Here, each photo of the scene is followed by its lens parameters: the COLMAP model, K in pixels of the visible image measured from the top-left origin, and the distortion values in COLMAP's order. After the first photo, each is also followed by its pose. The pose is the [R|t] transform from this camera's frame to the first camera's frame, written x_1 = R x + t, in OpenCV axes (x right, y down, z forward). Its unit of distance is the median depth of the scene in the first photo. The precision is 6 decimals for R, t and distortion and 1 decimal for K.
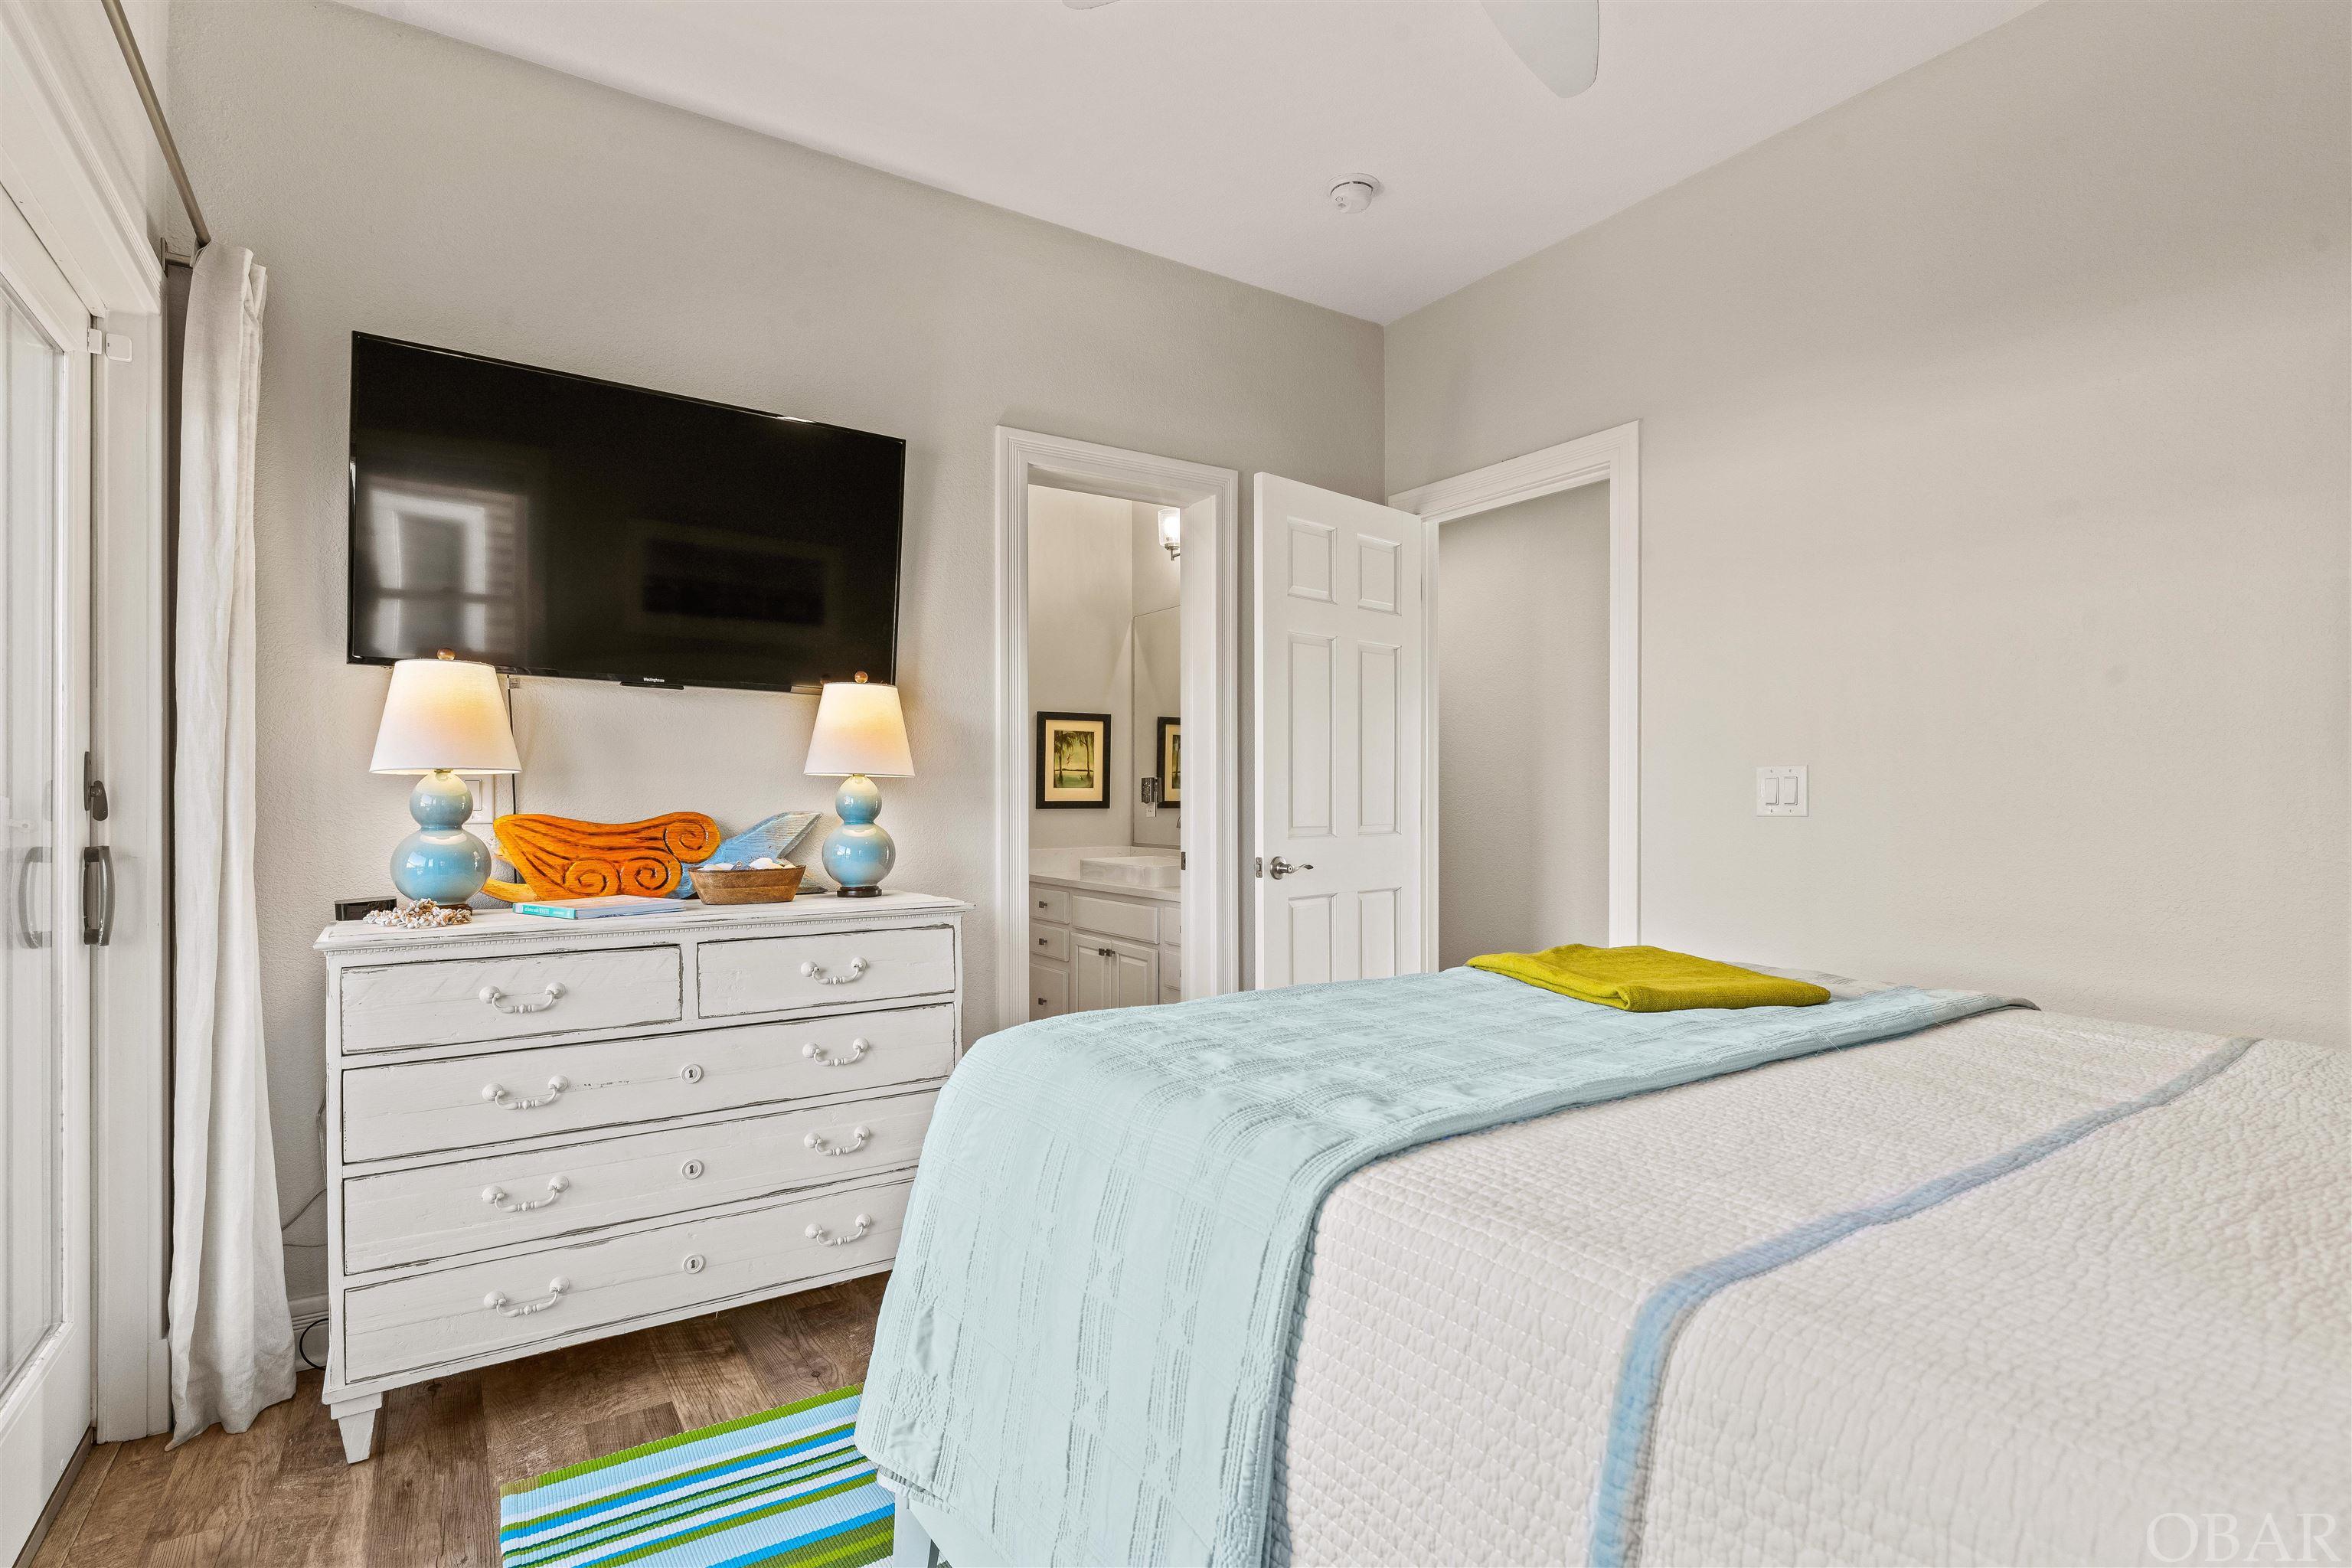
lens RADIAL K [[1143.8, 0, 1177.7], [0, 1143.8, 790.0], [0, 0, 1]] dist [-0.008549, 0.002539]
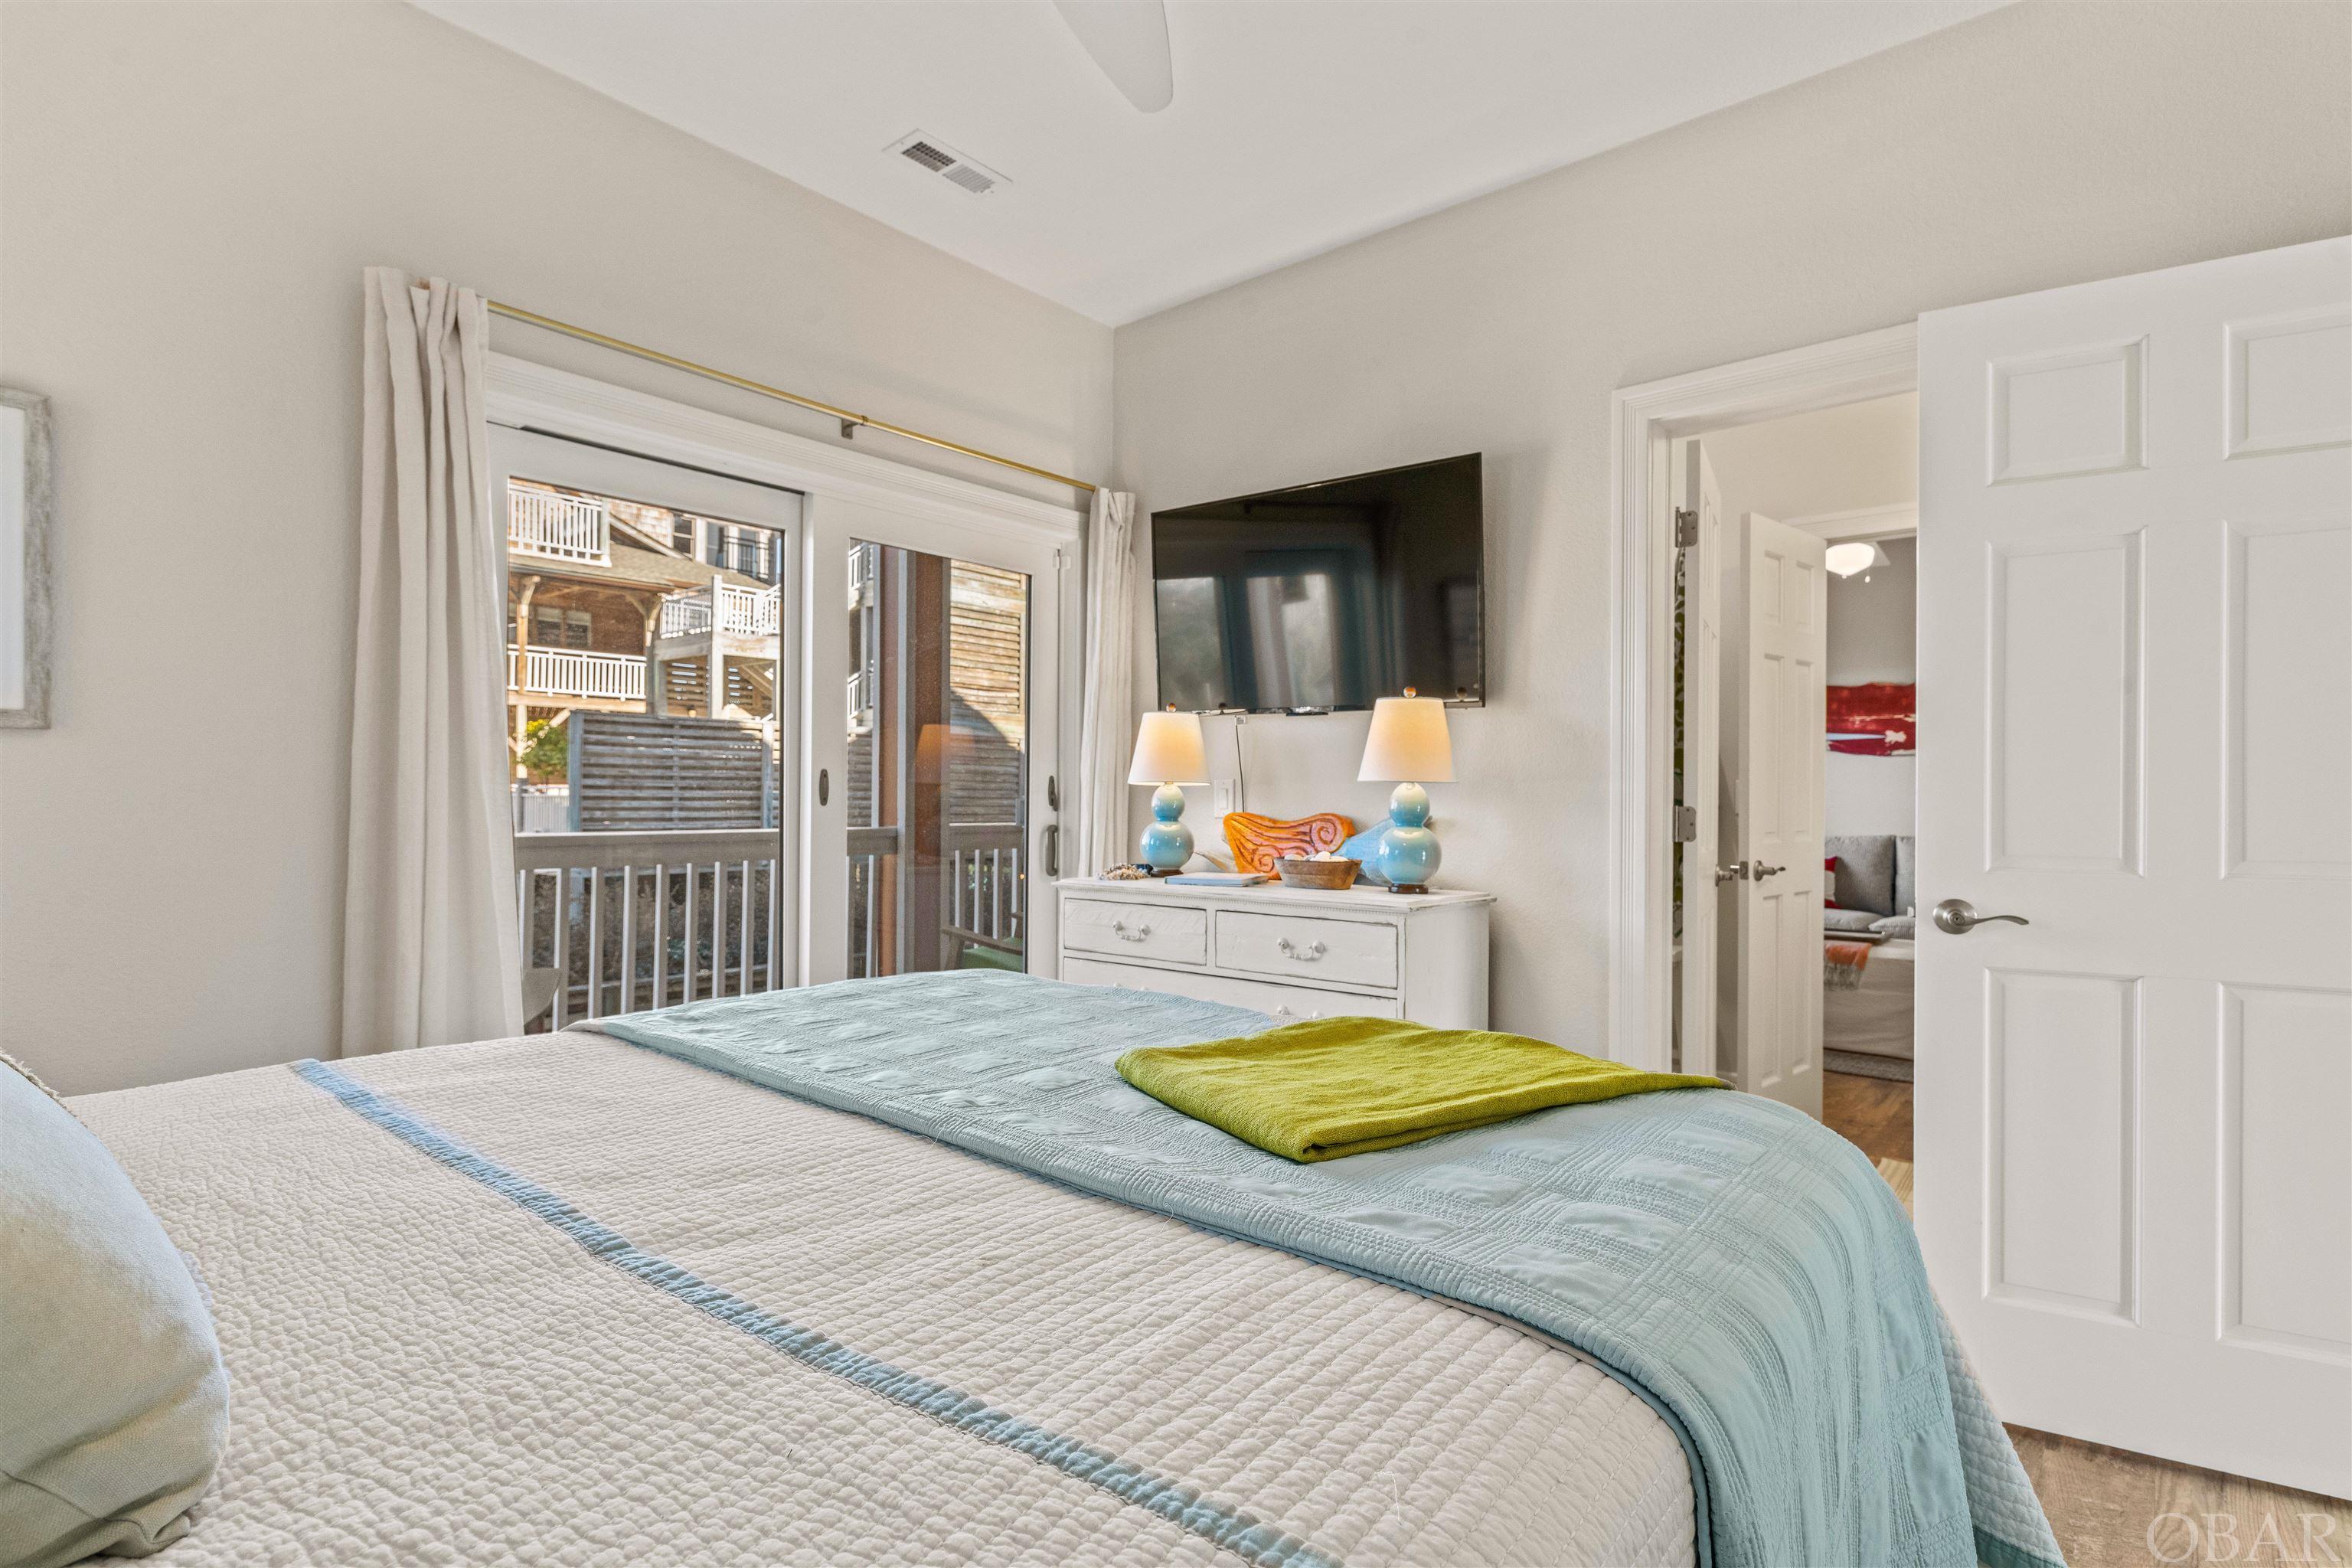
lens RADIAL K [[1143.8, 0, 1200.5], [0, 1143.8, 792.3], [0, 0, 1]] dist [-0.008549, 0.002539]
pose [[0.302205, -0.002513, -0.953240, 0.721118], [-0.001854, 0.999993, -0.003223, 0.001001], [0.953241, 0.002741, 0.302198, 0.495863]]
